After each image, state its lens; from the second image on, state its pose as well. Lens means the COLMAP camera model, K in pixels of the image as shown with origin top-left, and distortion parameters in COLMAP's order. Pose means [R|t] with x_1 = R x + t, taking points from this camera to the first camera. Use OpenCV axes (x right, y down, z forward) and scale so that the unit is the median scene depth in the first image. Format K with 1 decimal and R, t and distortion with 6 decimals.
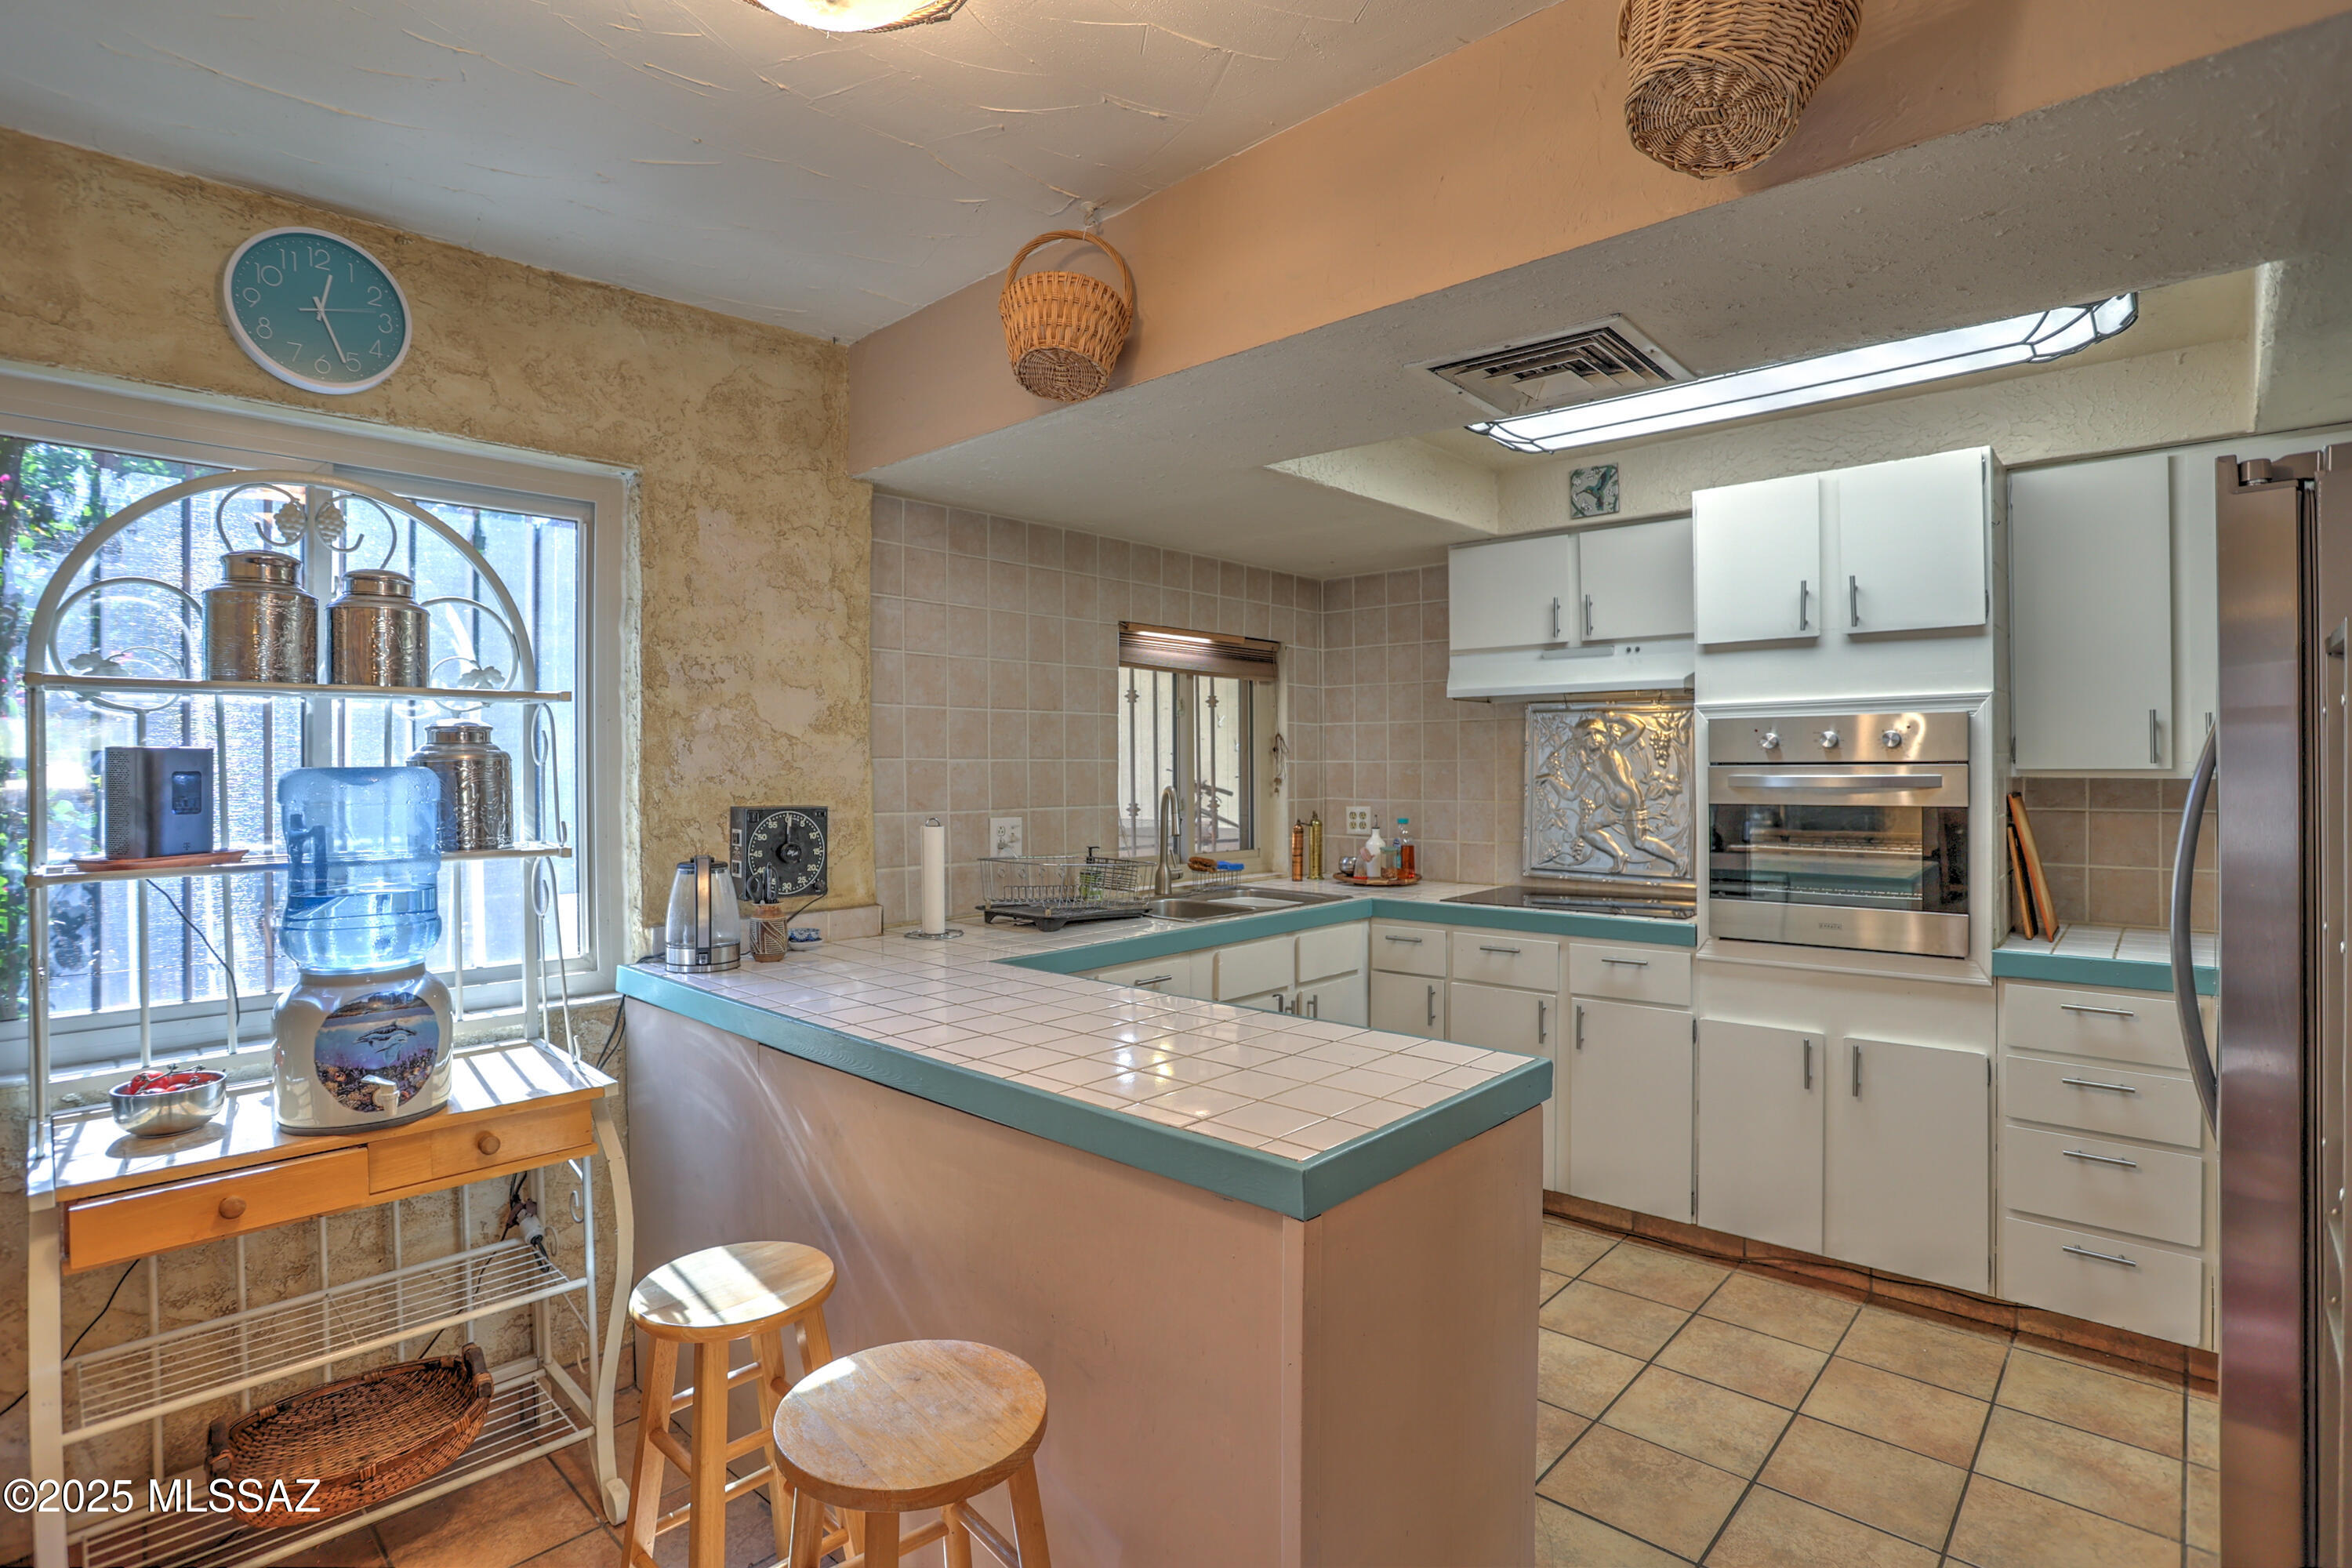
lens RADIAL K [[1158.2, 0, 1153.6], [0, 1158.2, 775.3], [0, 0, 1]] dist [-0.053530, 0.013045]
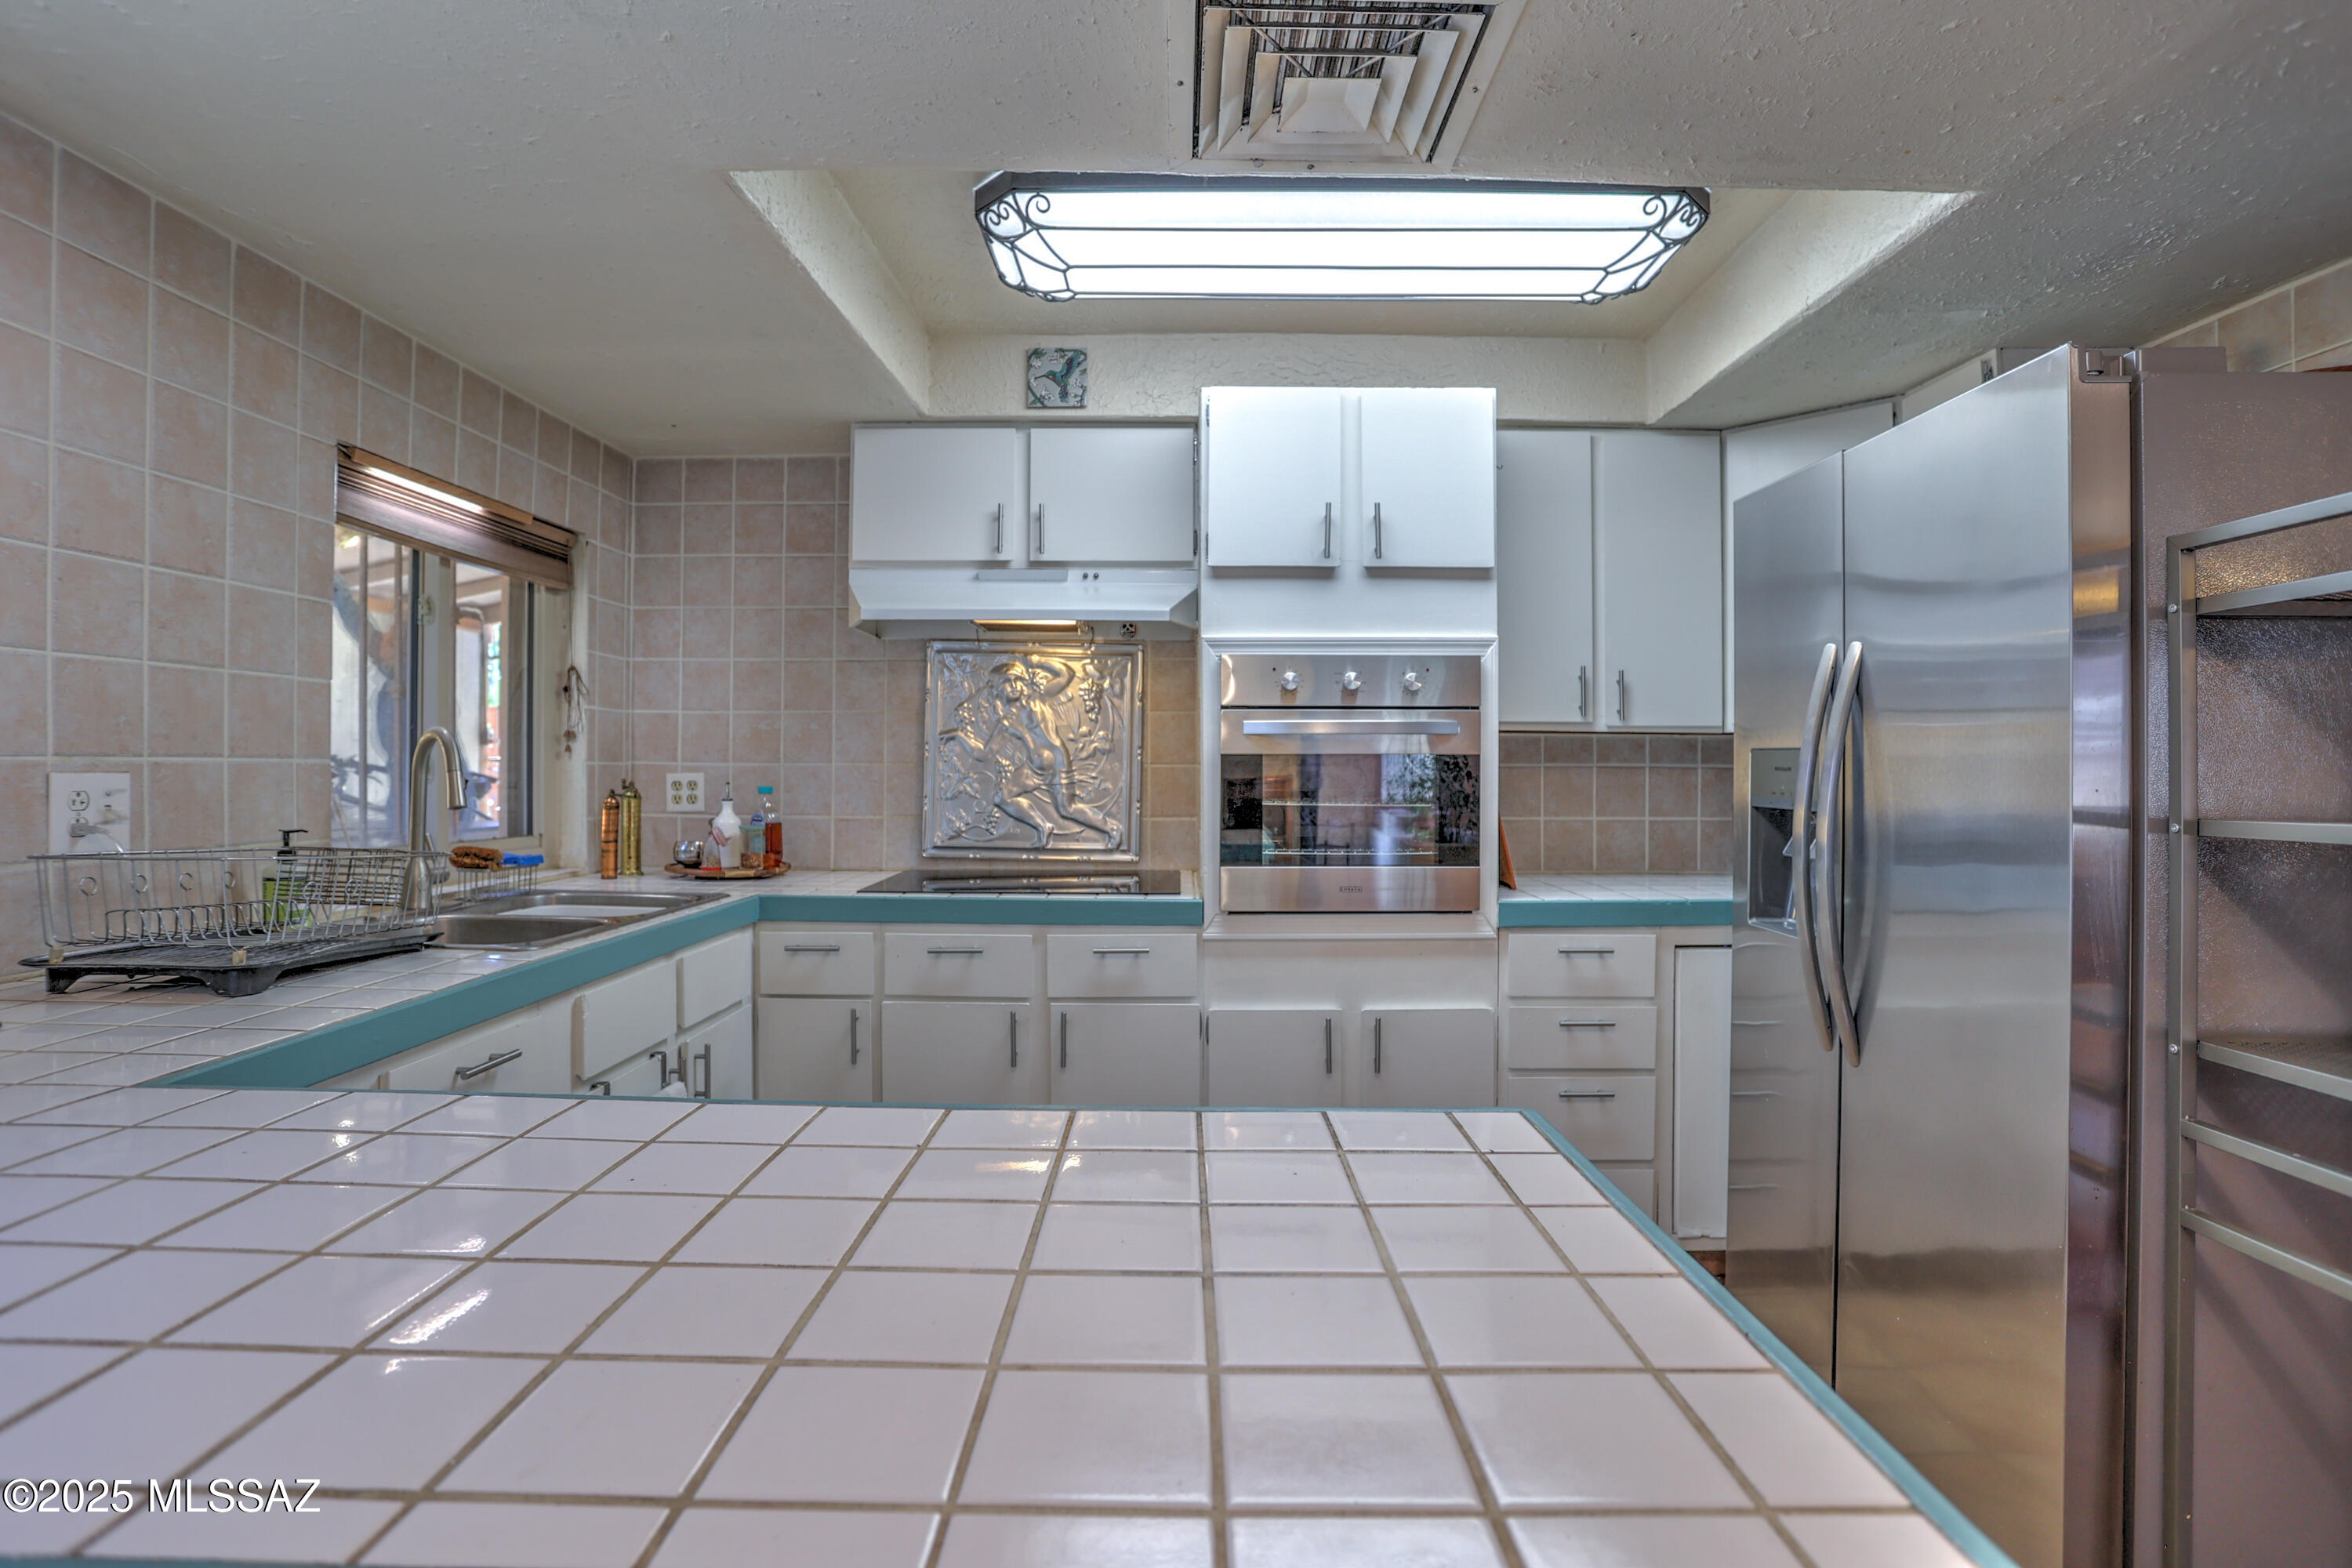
lens RADIAL K [[1158.2, 0, 1169.7], [0, 1158.2, 759.1], [0, 0, 1]] dist [-0.053530, 0.013045]
pose [[0.745952, 0.011577, 0.665899, -0.097129], [-0.003101, 0.999898, -0.013910, 0.034259], [-0.665992, 0.008311, 0.745912, 0.324647]]
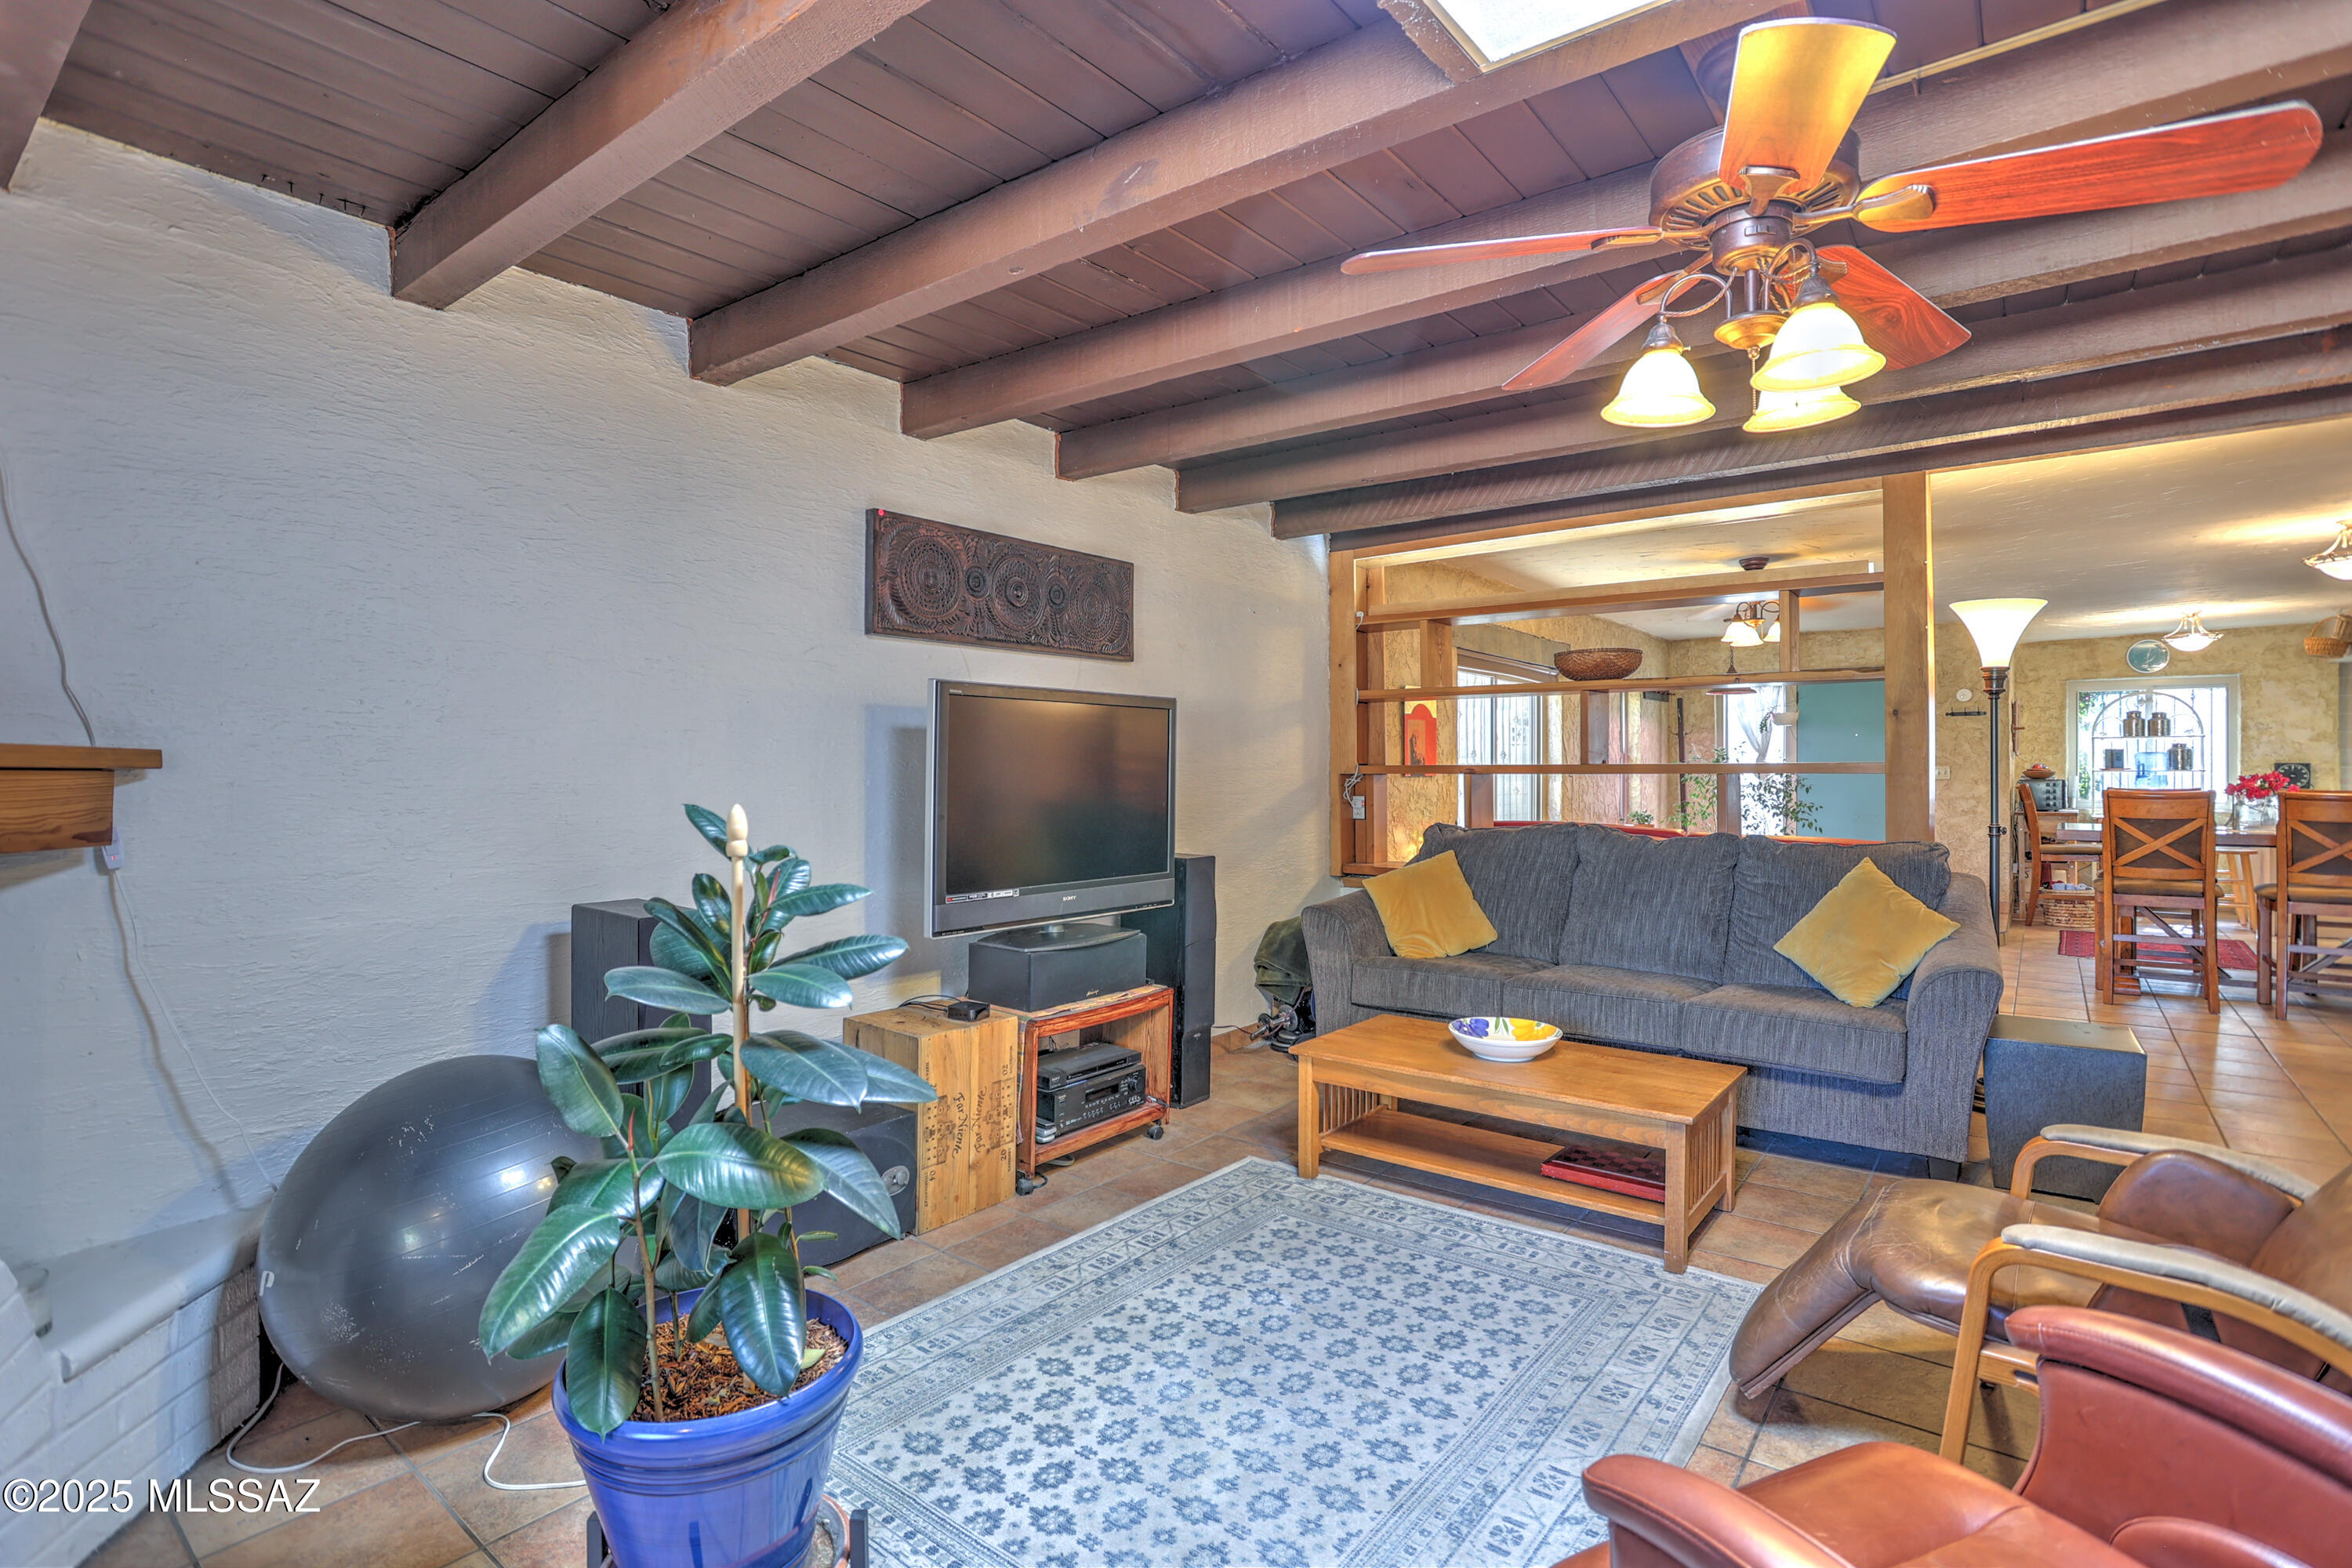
lens RADIAL K [[1158.2, 0, 1155.3], [0, 1158.2, 765.0], [0, 0, 1]] dist [-0.053530, 0.013045]
pose [[0.072817, 0.013000, -0.997261, 2.212941], [-0.006764, 0.999898, 0.012540, 0.009503], [0.997322, 0.005832, 0.072898, -2.128892]]
